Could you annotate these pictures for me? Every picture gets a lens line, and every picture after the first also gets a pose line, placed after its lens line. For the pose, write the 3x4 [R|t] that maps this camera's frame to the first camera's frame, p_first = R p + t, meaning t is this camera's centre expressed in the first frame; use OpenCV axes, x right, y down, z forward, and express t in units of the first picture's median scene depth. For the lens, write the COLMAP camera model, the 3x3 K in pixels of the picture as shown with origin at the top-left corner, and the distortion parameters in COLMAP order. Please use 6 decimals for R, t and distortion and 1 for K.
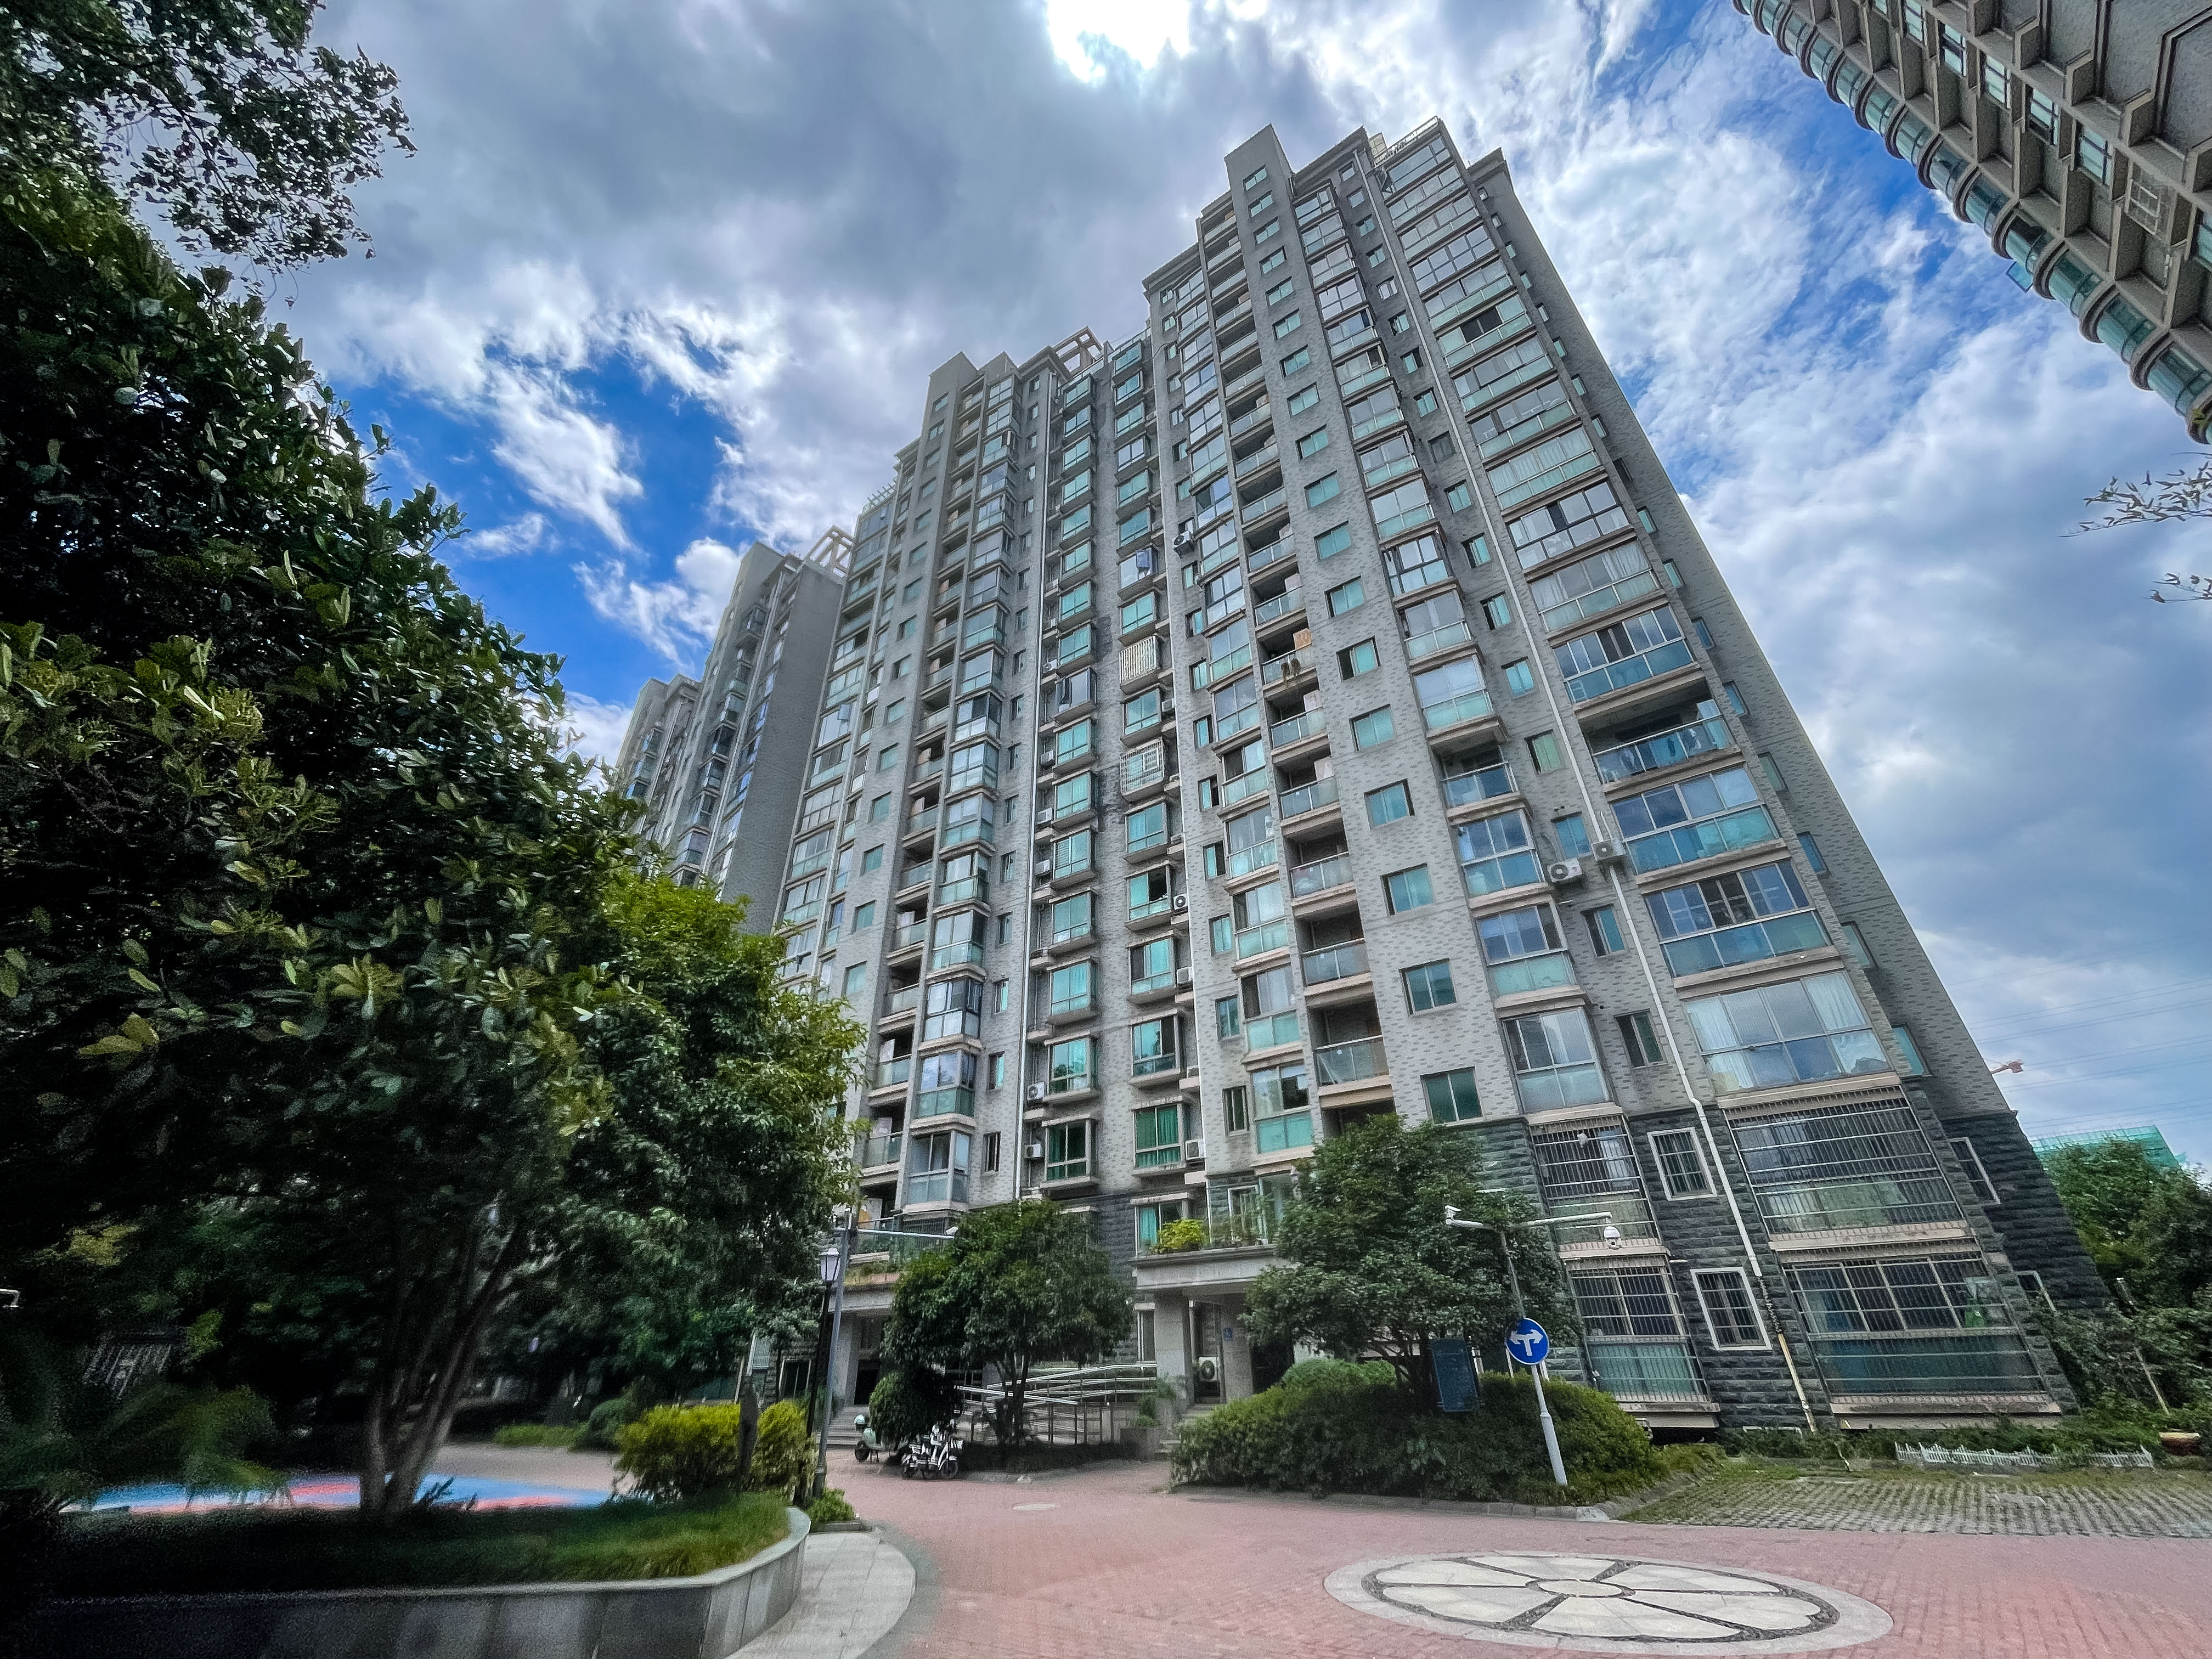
lens RADIAL K [[893.5, 0, 1106.5], [0, 893.5, 830.9], [0, 0, 1]] dist [-0.002980, -0.000535]
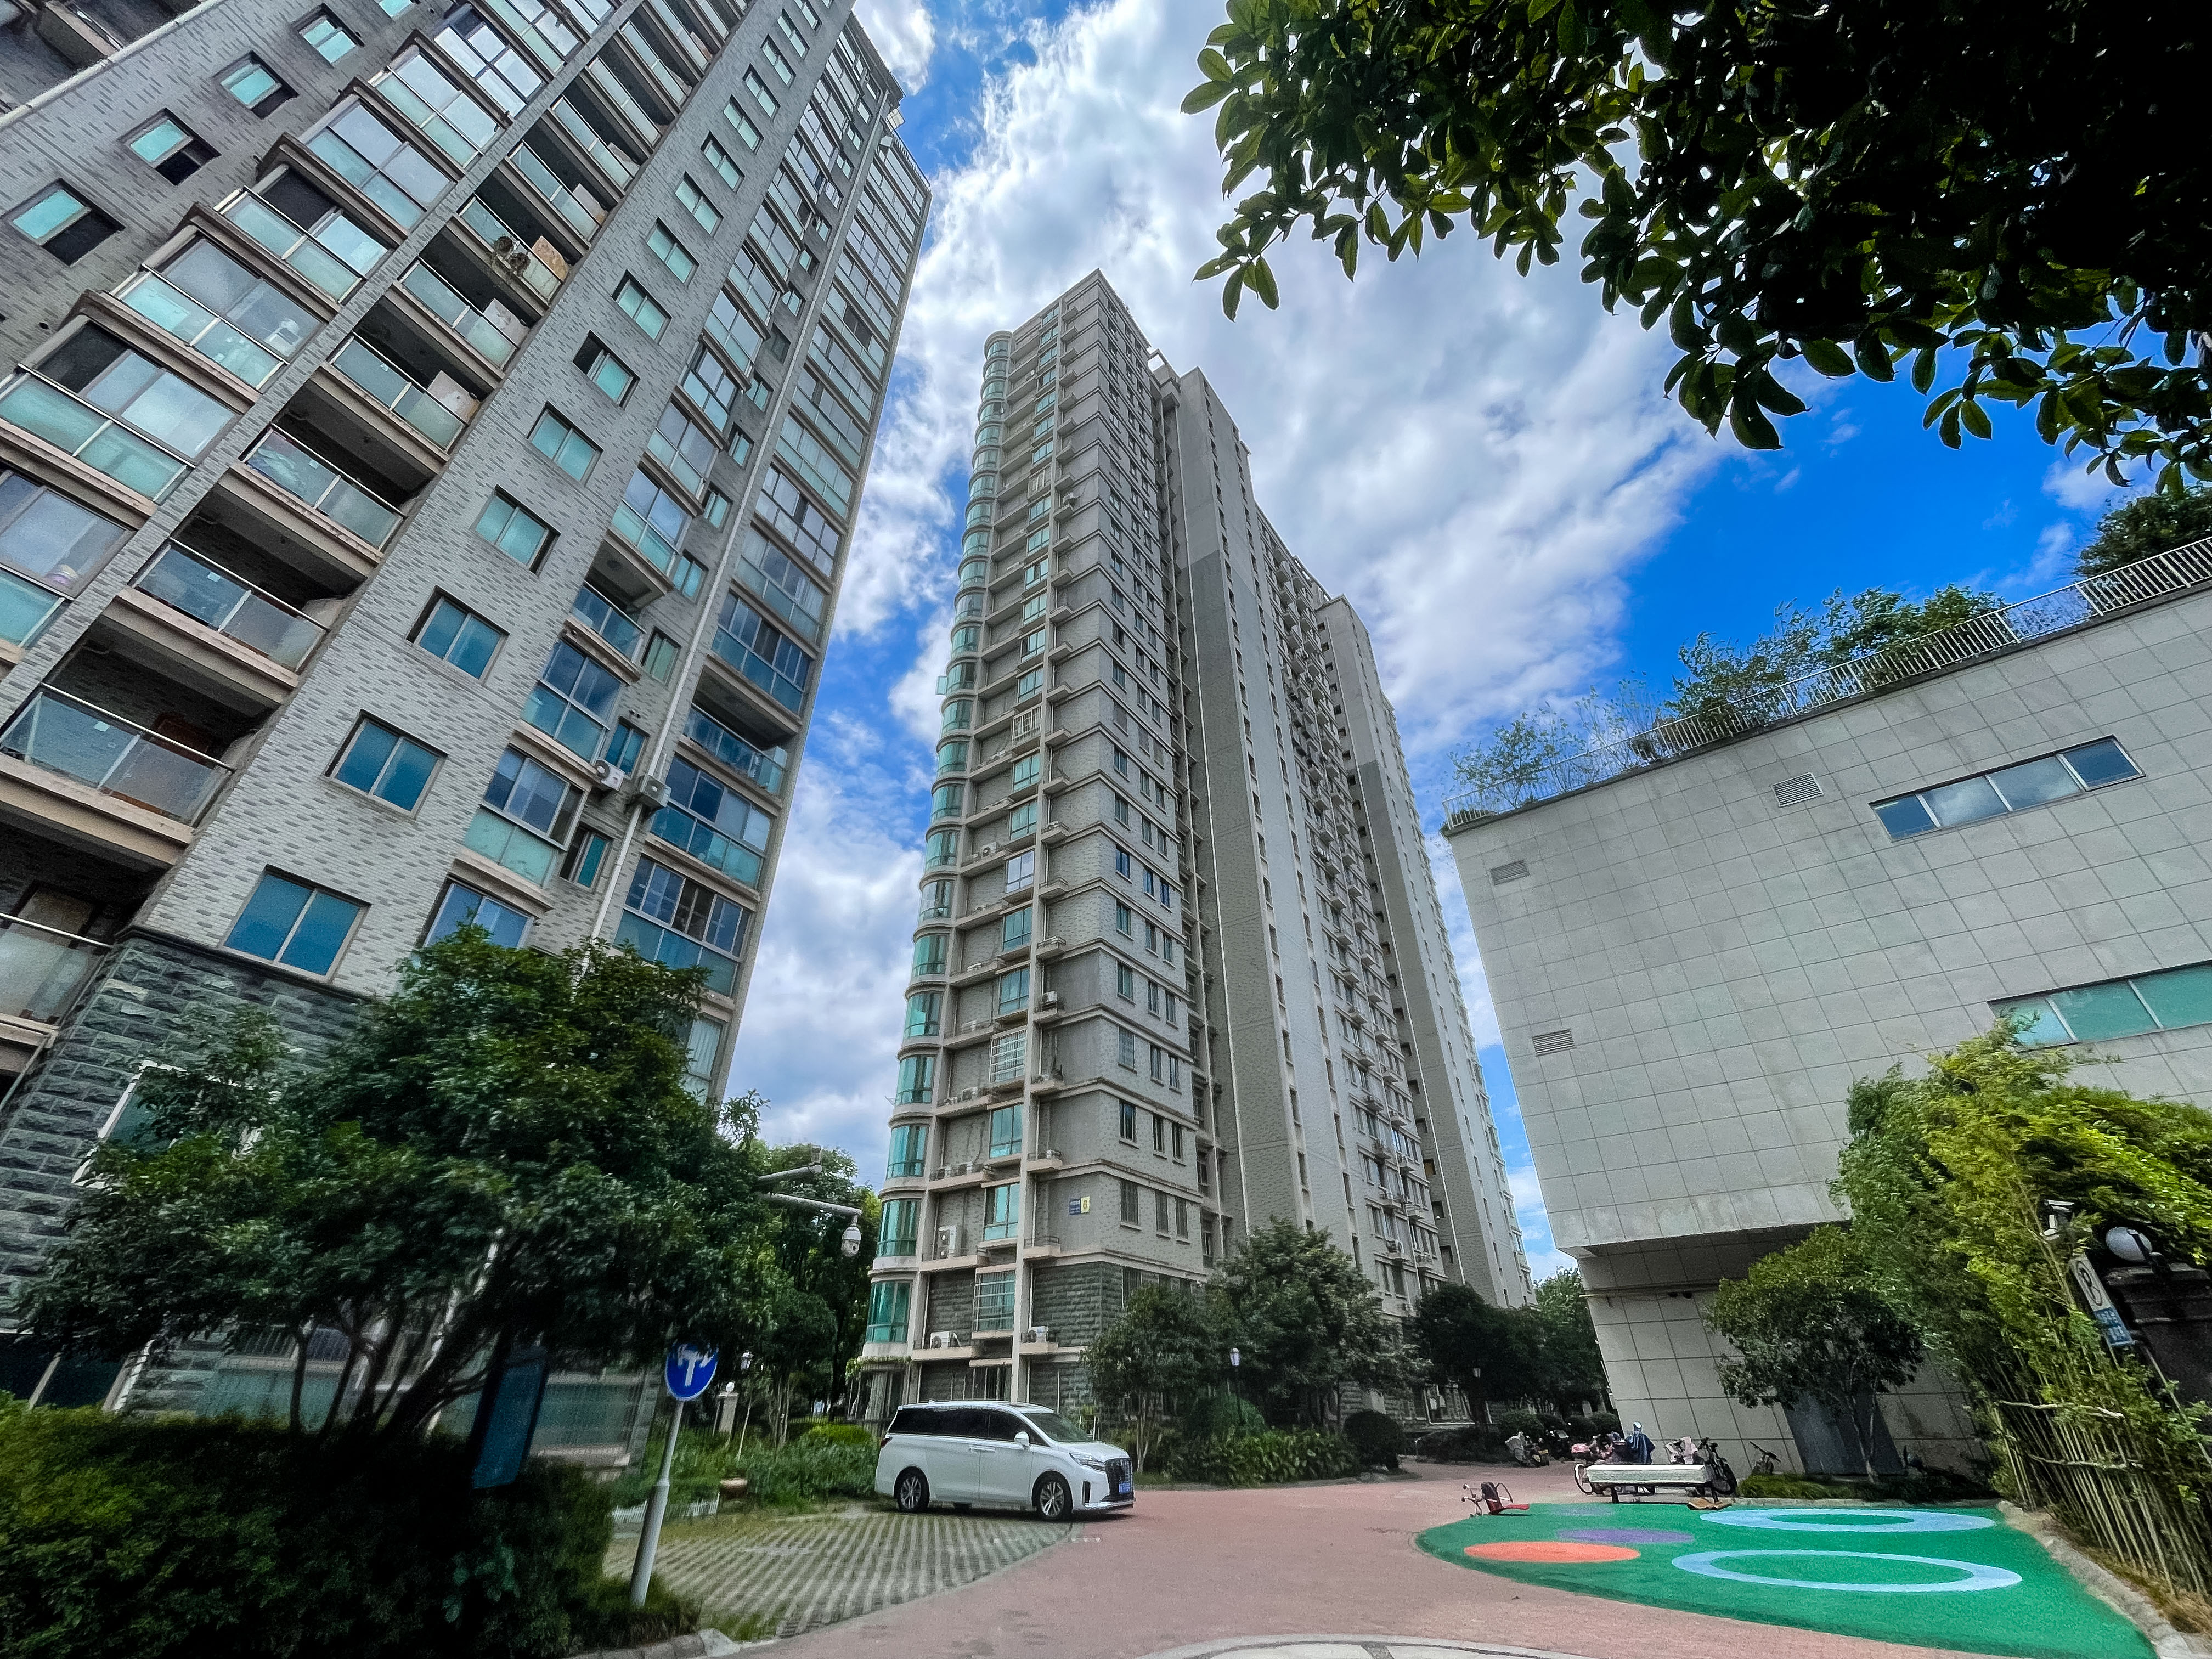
lens RADIAL K [[893.5, 0, 1106.3], [0, 893.5, 832.3], [0, 0, 1]] dist [-0.002980, -0.000535]
pose [[-0.076161, 0.561092, 0.824242, -0.142780], [-0.526375, 0.679444, -0.511160, 0.240927], [-0.846835, -0.472791, 0.243598, 0.383586]]
